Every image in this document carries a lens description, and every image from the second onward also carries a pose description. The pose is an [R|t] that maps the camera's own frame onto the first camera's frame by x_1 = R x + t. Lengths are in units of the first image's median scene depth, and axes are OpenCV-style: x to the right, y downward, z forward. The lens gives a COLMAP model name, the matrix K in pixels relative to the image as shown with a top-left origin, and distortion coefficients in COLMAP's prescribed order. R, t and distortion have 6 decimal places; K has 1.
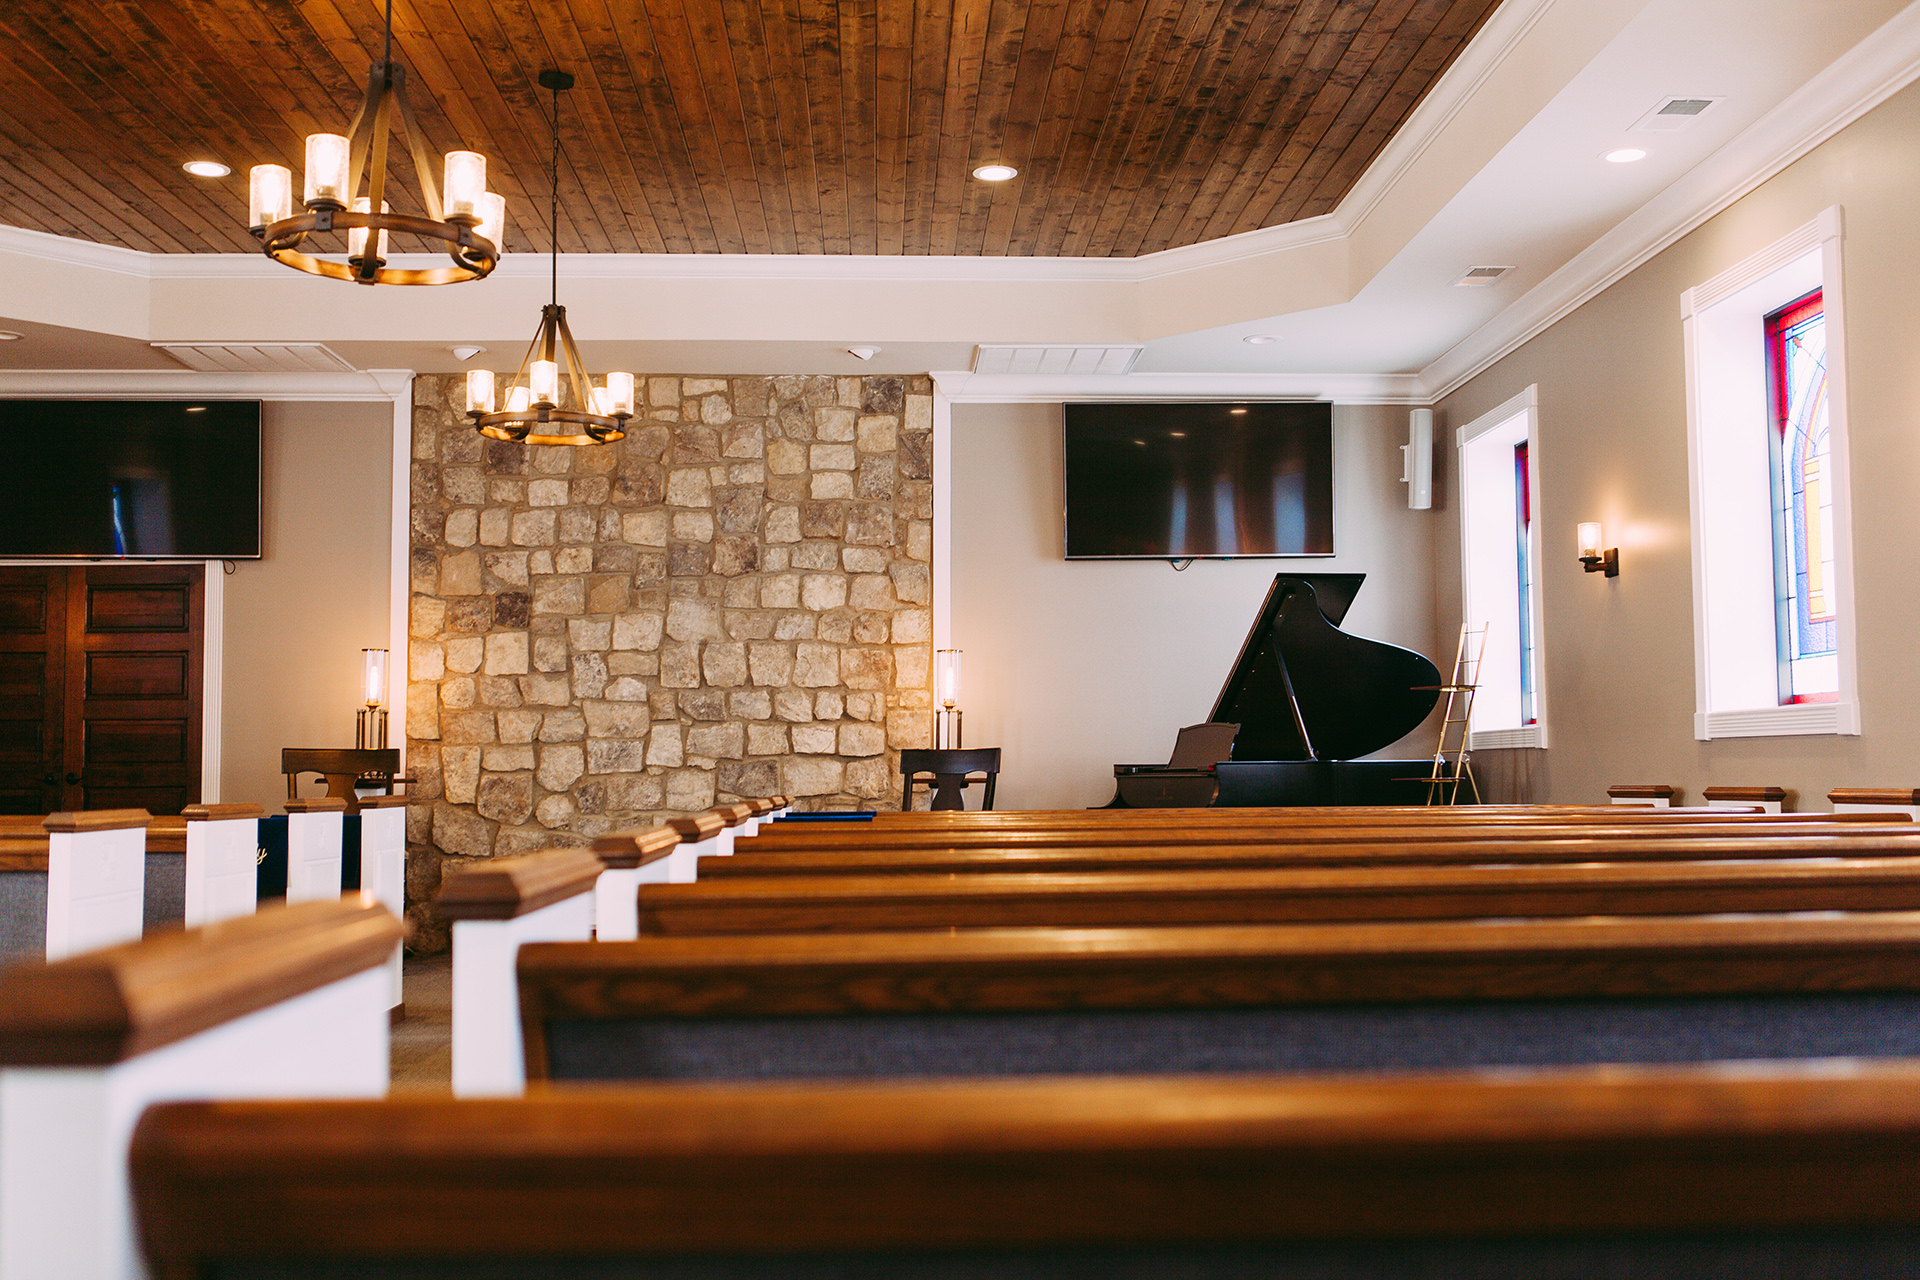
lens RADIAL K [[2005.6, 0, 966.3], [0, 2005.6, 648.2], [0, 0, 1]] dist [-0.019674, 0.000000]
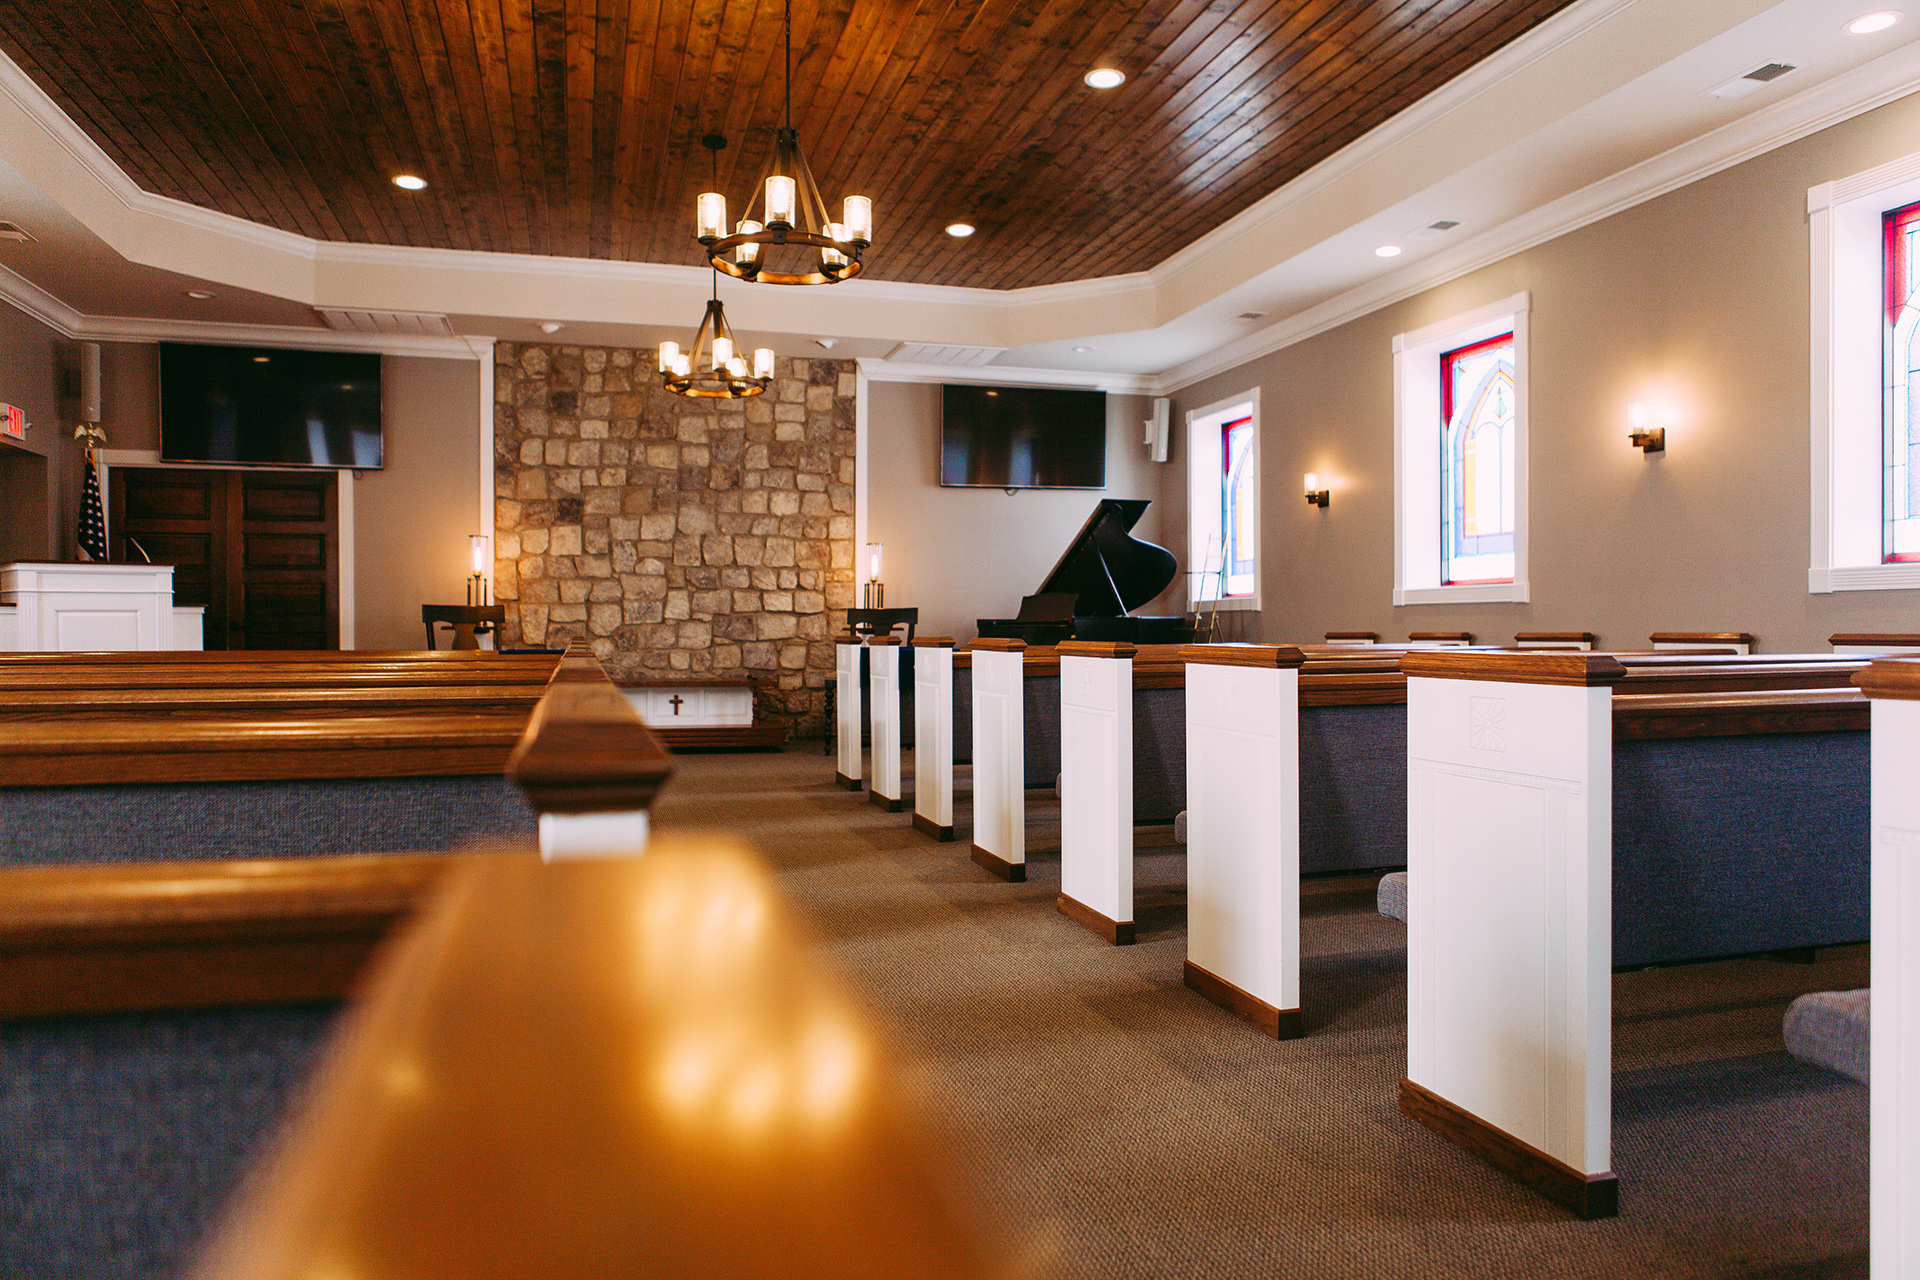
lens RADIAL K [[1304.9, 0, 966.9], [0, 1304.9, 632.1], [0, 0, 1]] dist [-0.029200, 0.023210]
pose [[0.969027, 0.001735, 0.246949, -0.181425], [-0.018304, 0.997729, 0.064818, 0.002340], [-0.246276, -0.067330, 0.966858, 0.020230]]
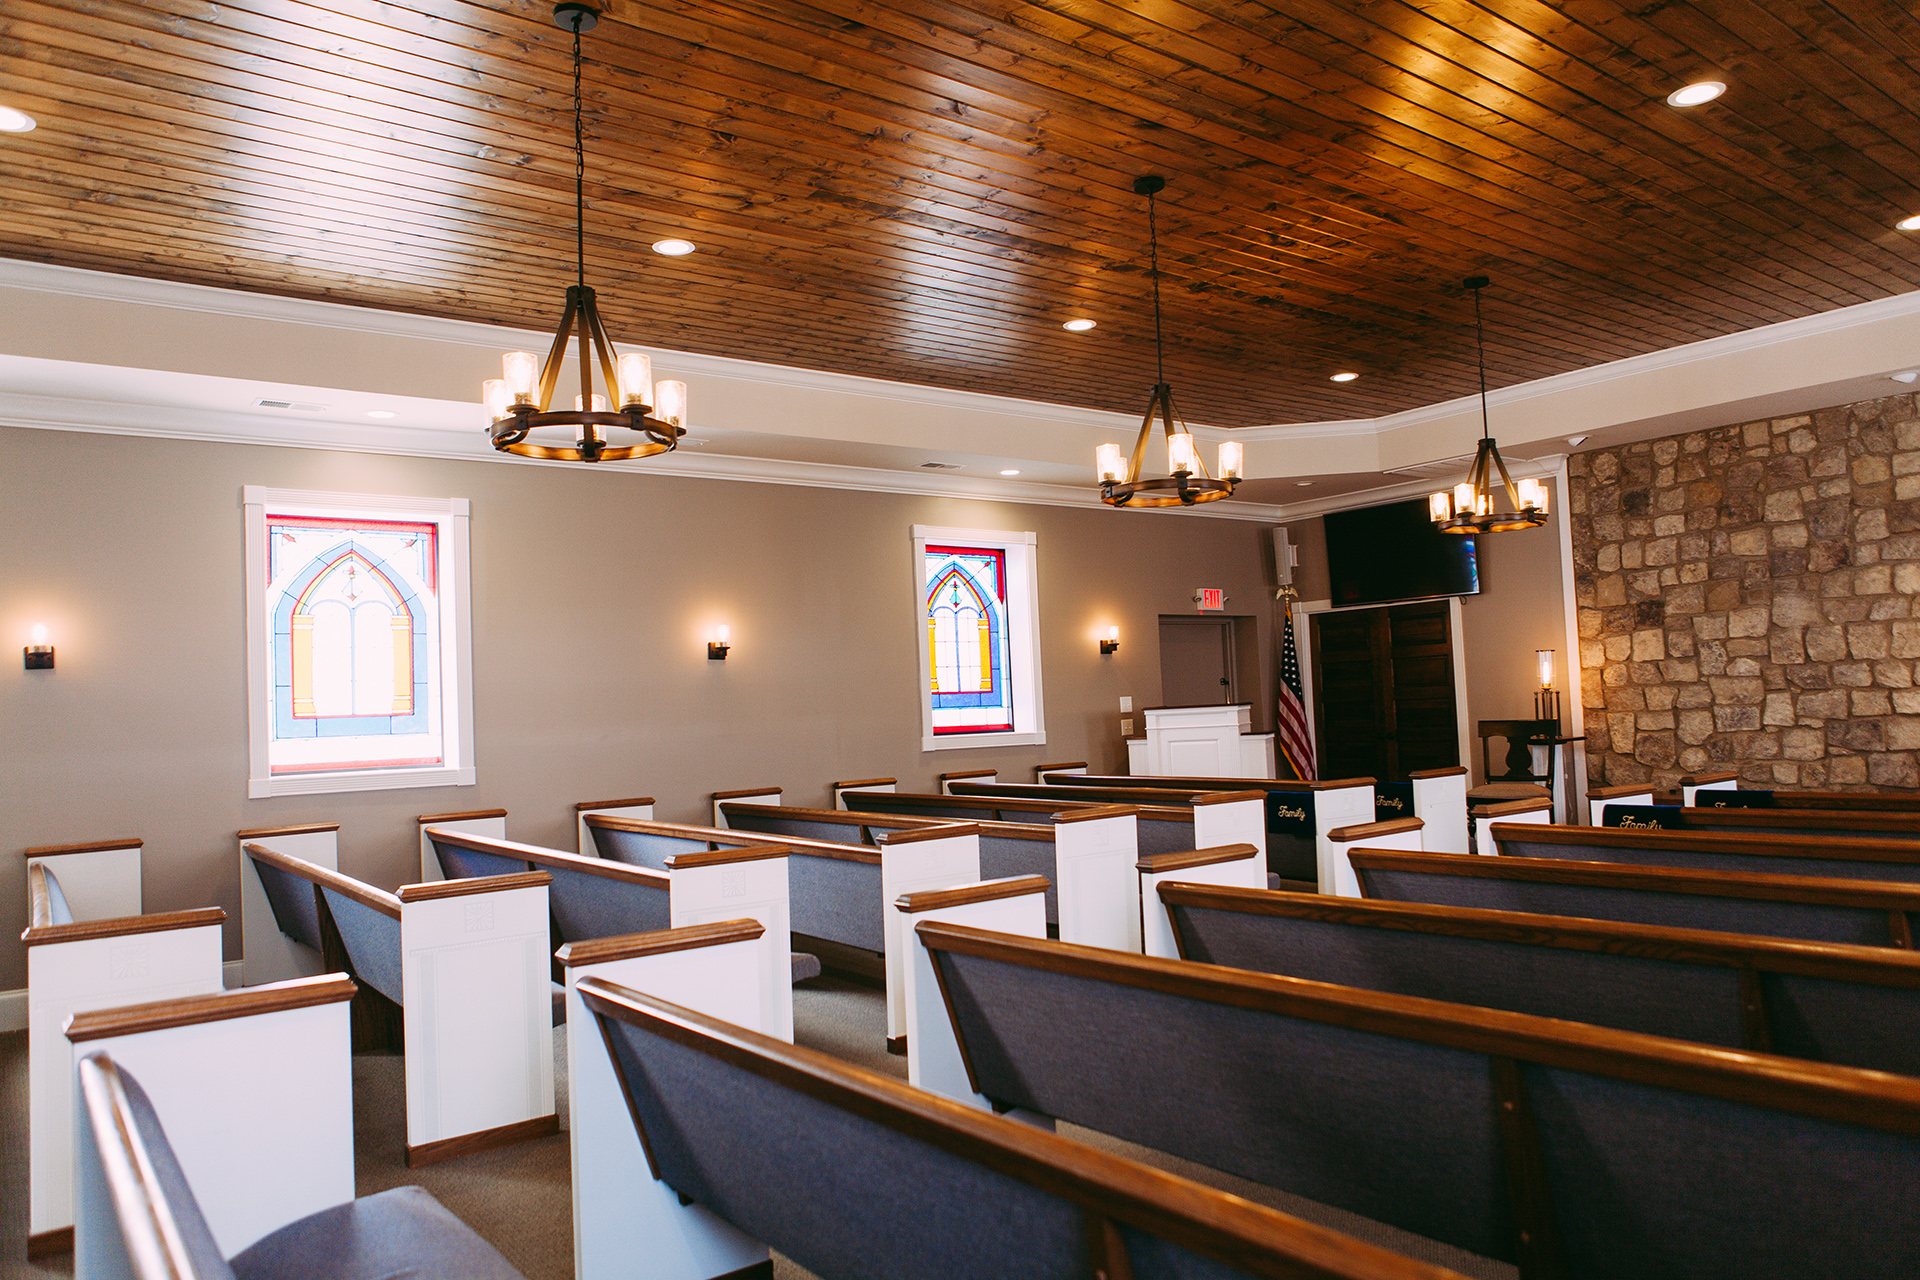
lens RADIAL K [[1304.9, 0, 951.2], [0, 1304.9, 638.9], [0, 0, 1]] dist [-0.029200, 0.023210]
pose [[0.561129, -0.059802, -0.825565, 0.240588], [0.092819, 0.995642, -0.009034, -0.038421], [0.822508, -0.071559, 0.564235, 0.099373]]
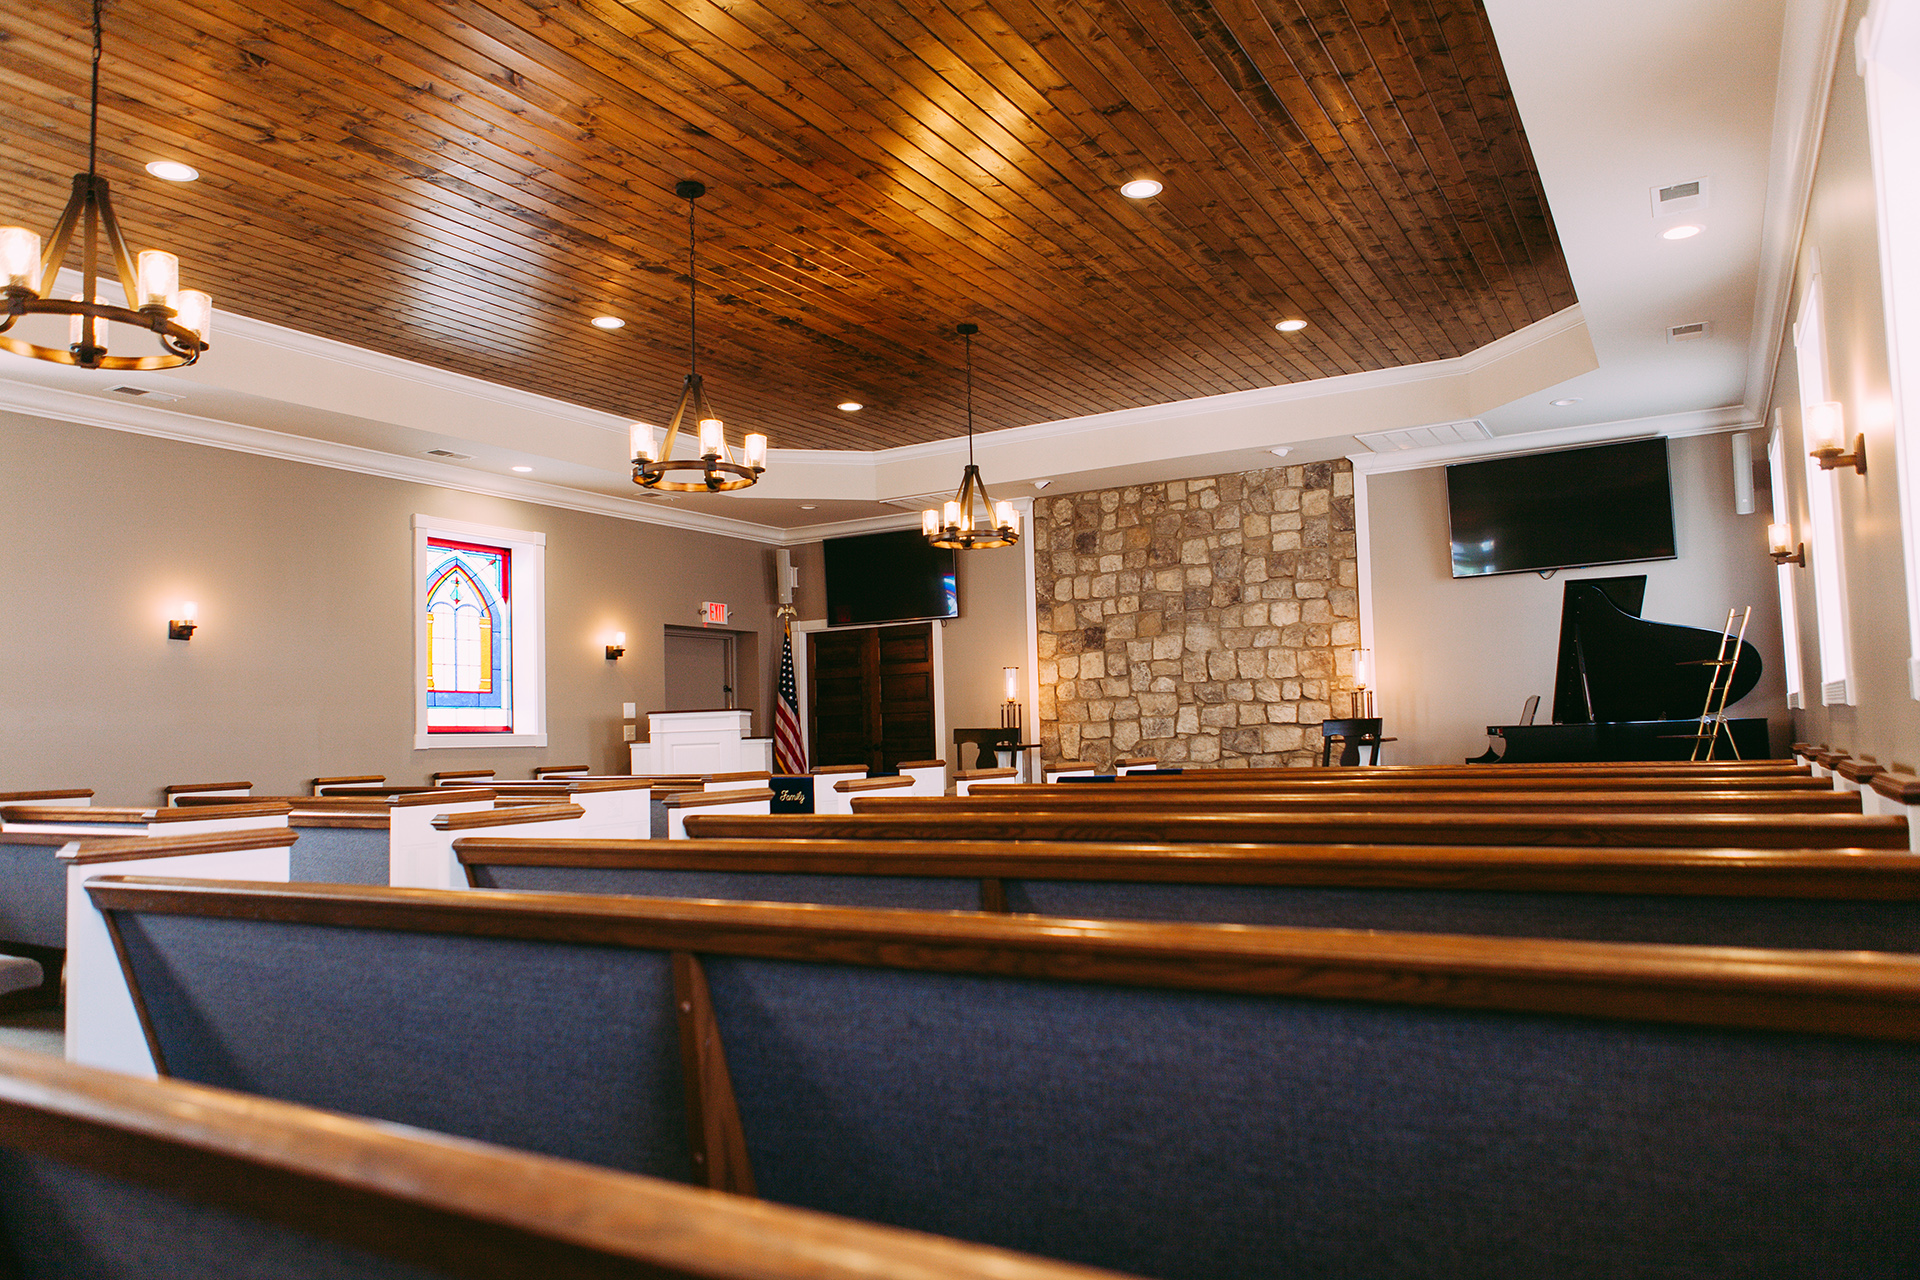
lens RADIAL K [[1304.9, 0, 955.4], [0, 1304.9, 638.8], [0, 0, 1]] dist [-0.029200, 0.023210]
pose [[0.834955, -0.057480, -0.547308, 0.254180], [0.059194, 0.998141, -0.014522, -0.009967], [0.547125, -0.020272, 0.836805, 0.063991]]
